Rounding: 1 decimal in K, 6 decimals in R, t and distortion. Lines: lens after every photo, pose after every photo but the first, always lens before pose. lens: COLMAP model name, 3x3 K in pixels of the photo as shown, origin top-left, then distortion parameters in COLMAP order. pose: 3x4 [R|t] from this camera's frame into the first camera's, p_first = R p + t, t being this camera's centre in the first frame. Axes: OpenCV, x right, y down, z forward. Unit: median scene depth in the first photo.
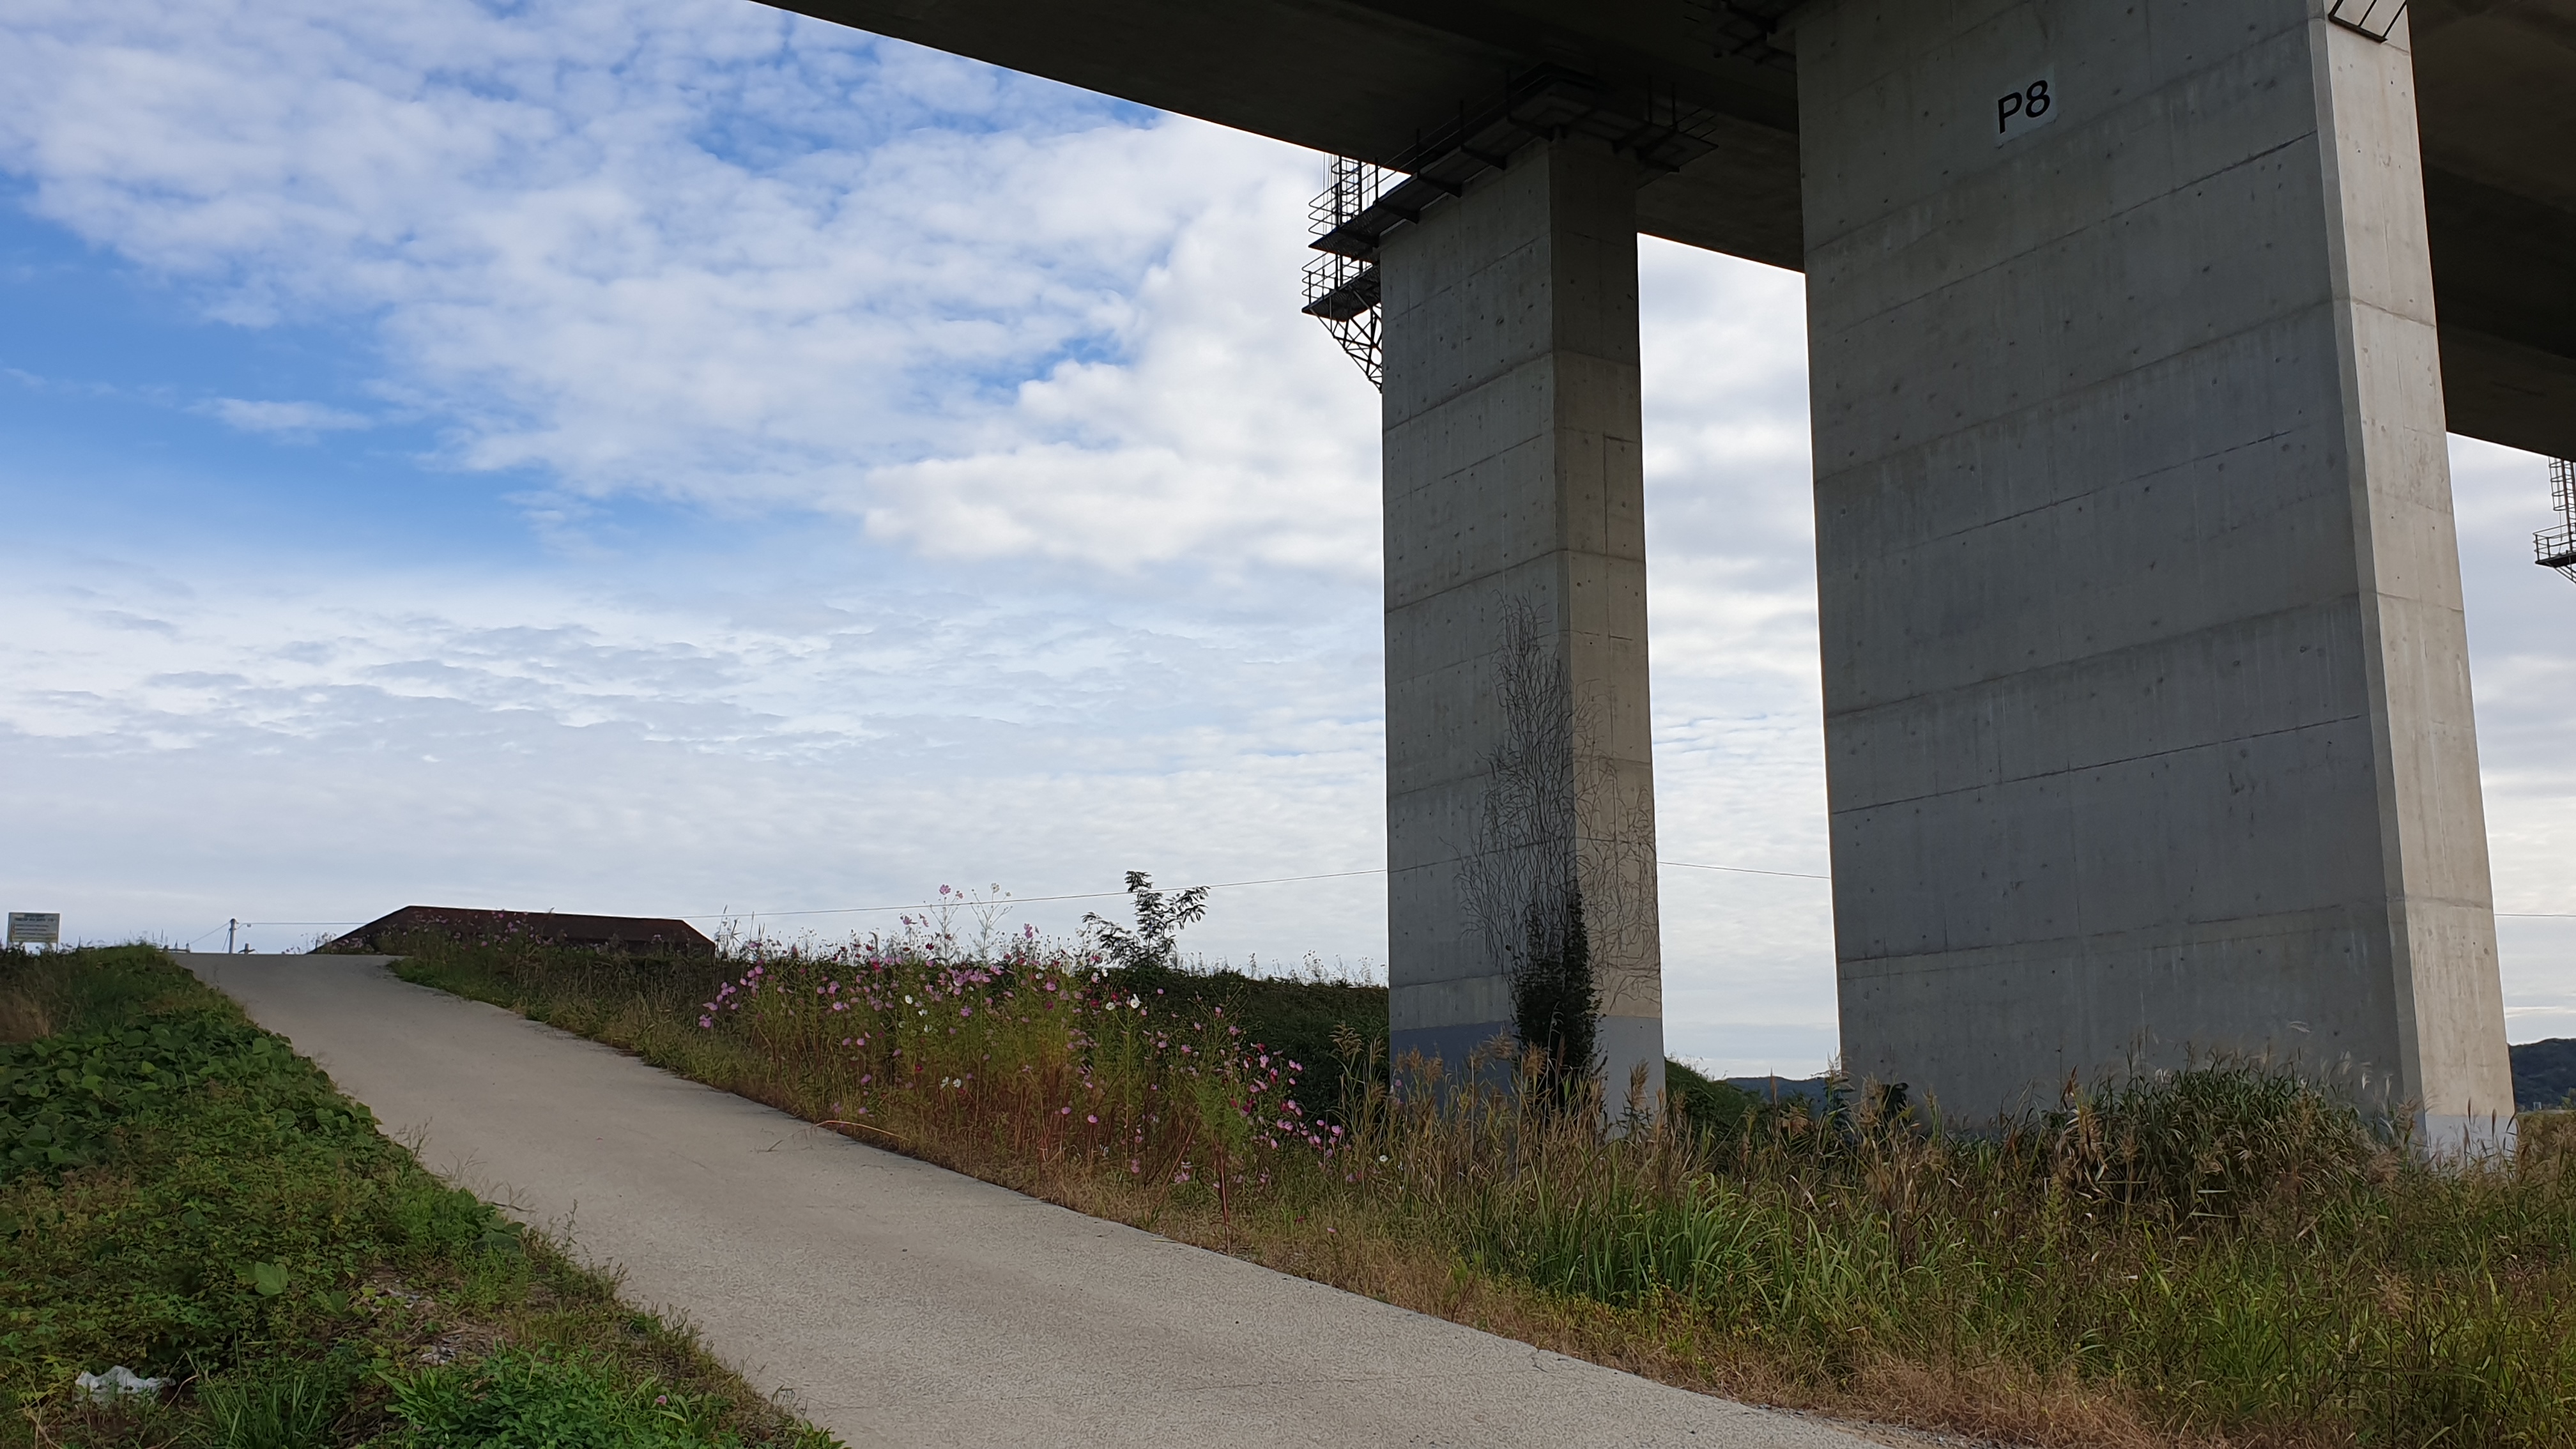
lens RADIAL K [[2493.5, 0, 1273.4], [0, 2493.5, 677.9], [0, 0, 1]] dist [0.164289, -0.278373]
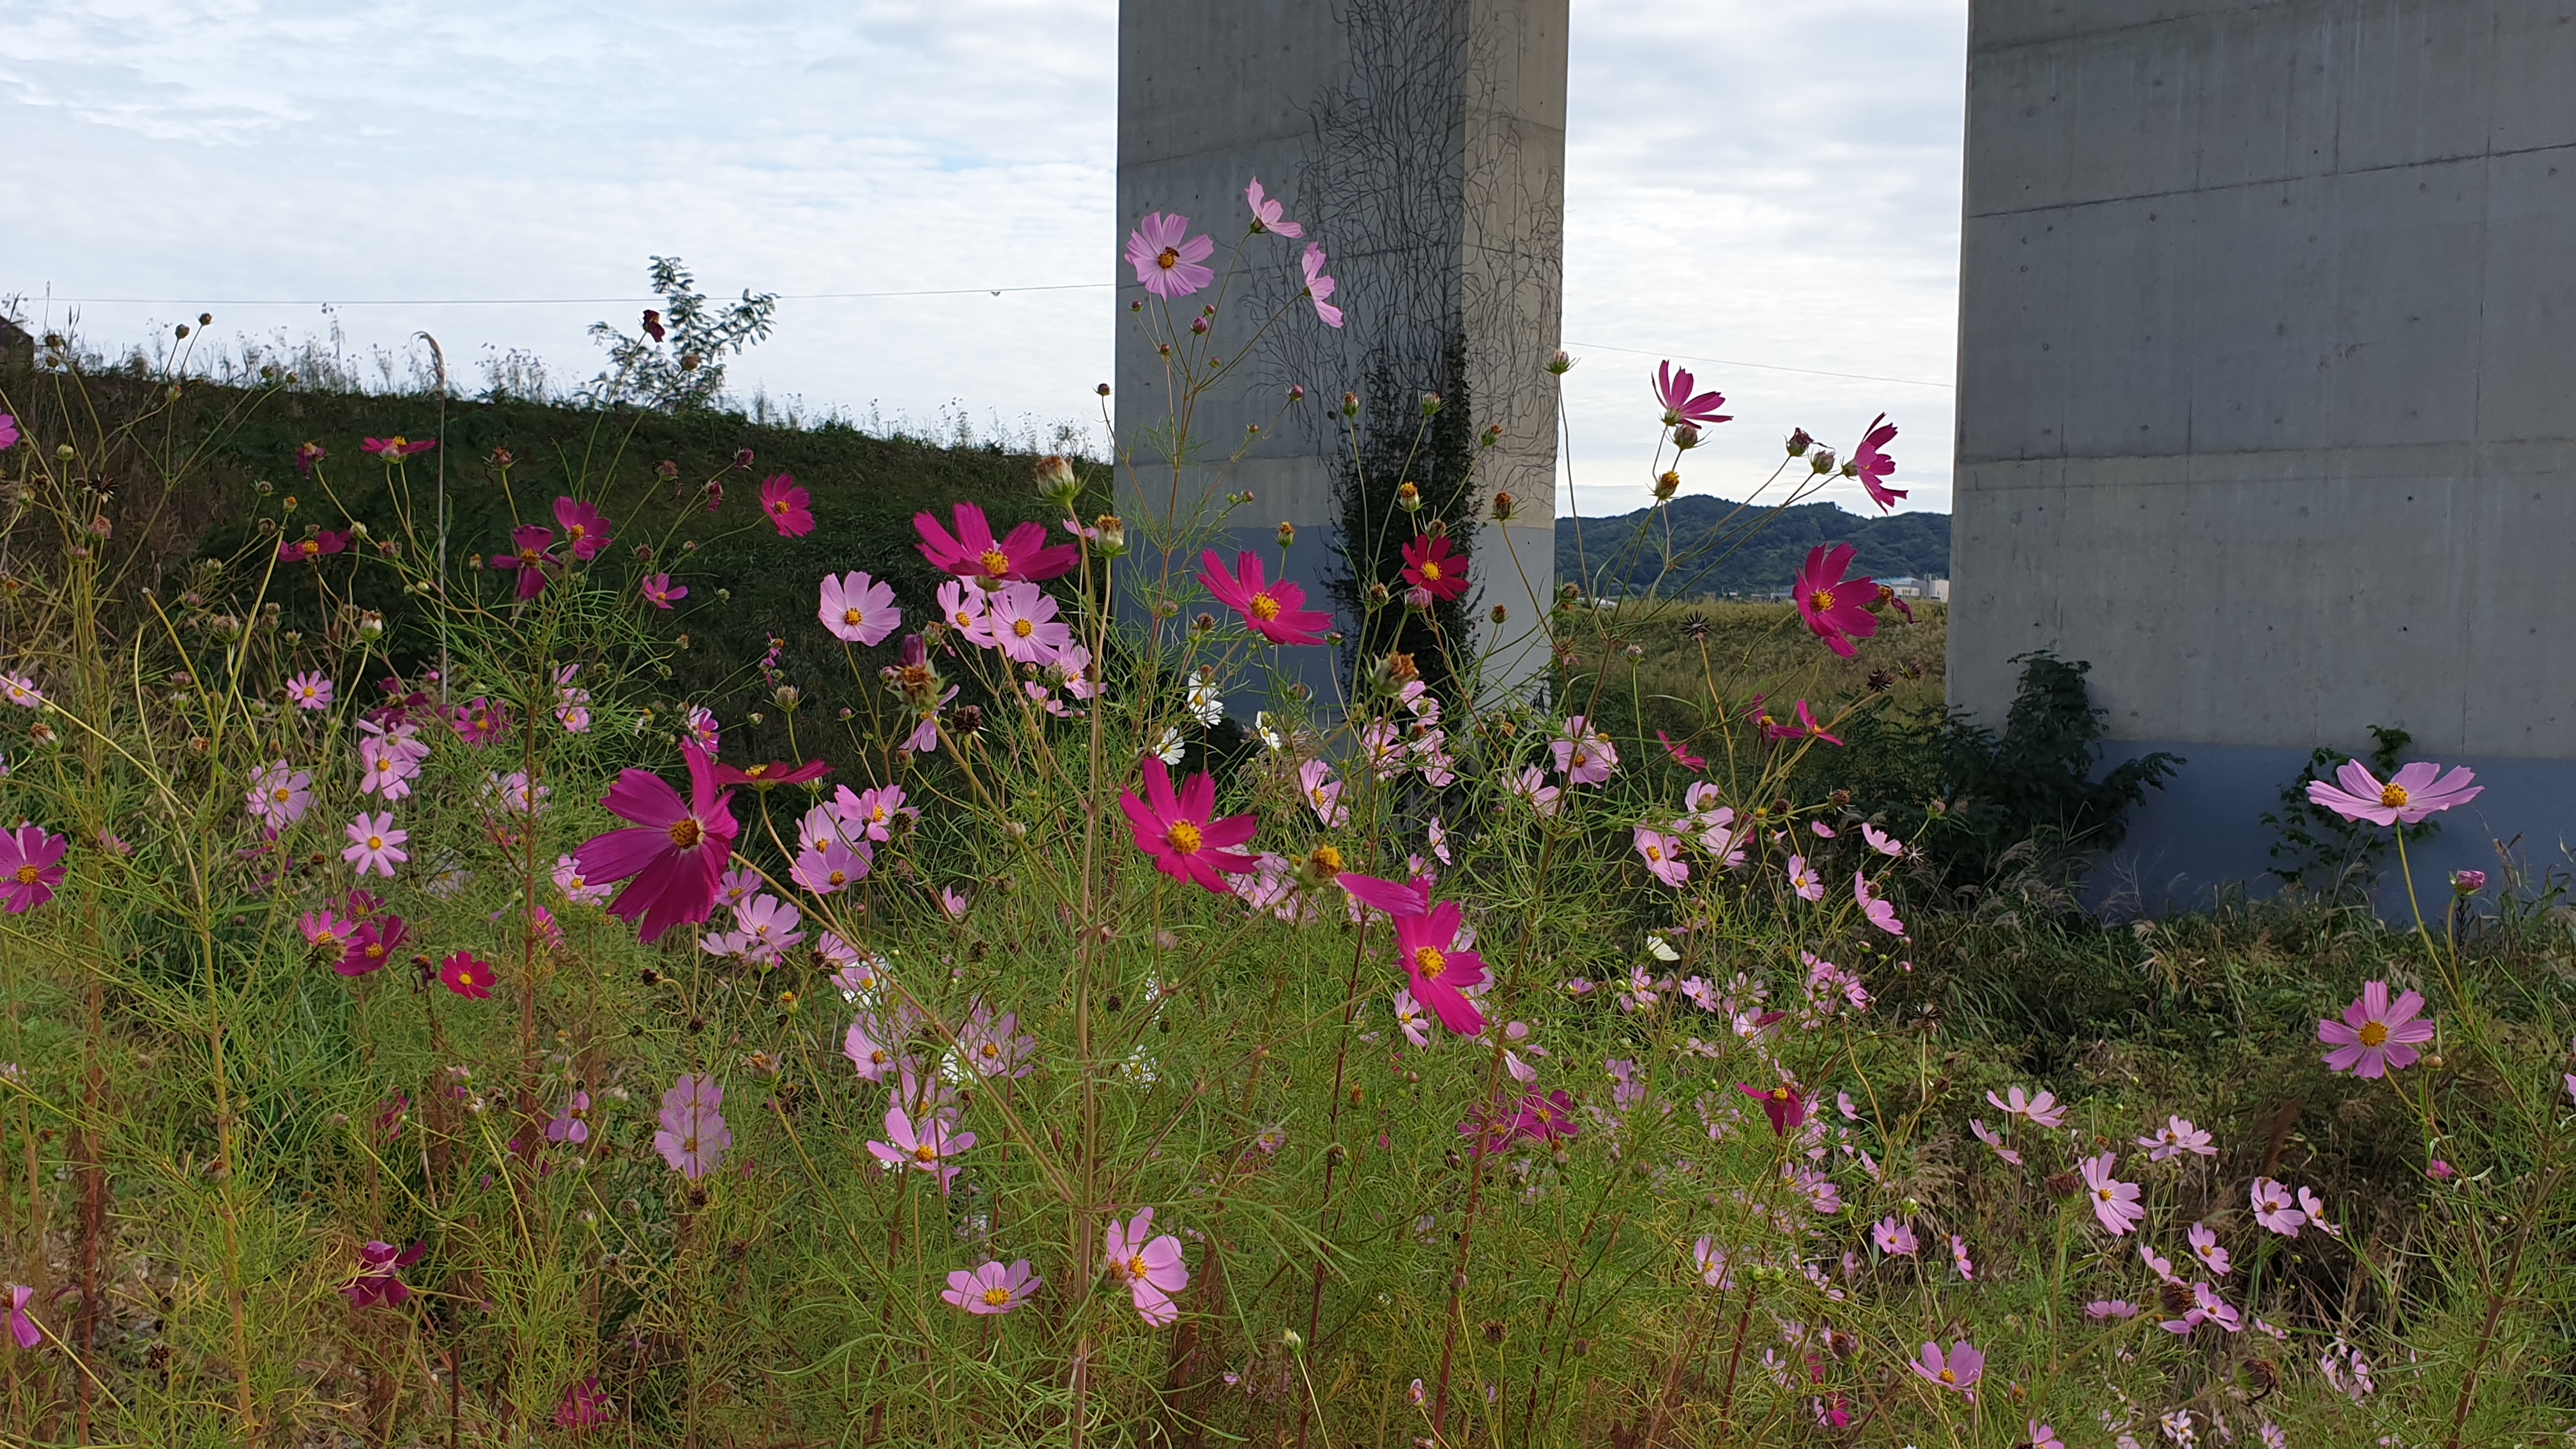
lens RADIAL K [[2493.5, 0, 1273.4], [0, 2493.5, 677.9], [0, 0, 1]] dist [0.164289, -0.278373]
pose [[0.978460, 0.020206, 0.205445, -0.050088], [-0.064838, 0.974917, 0.212916, 0.038400], [-0.195989, -0.221650, 0.955227, 0.378147]]
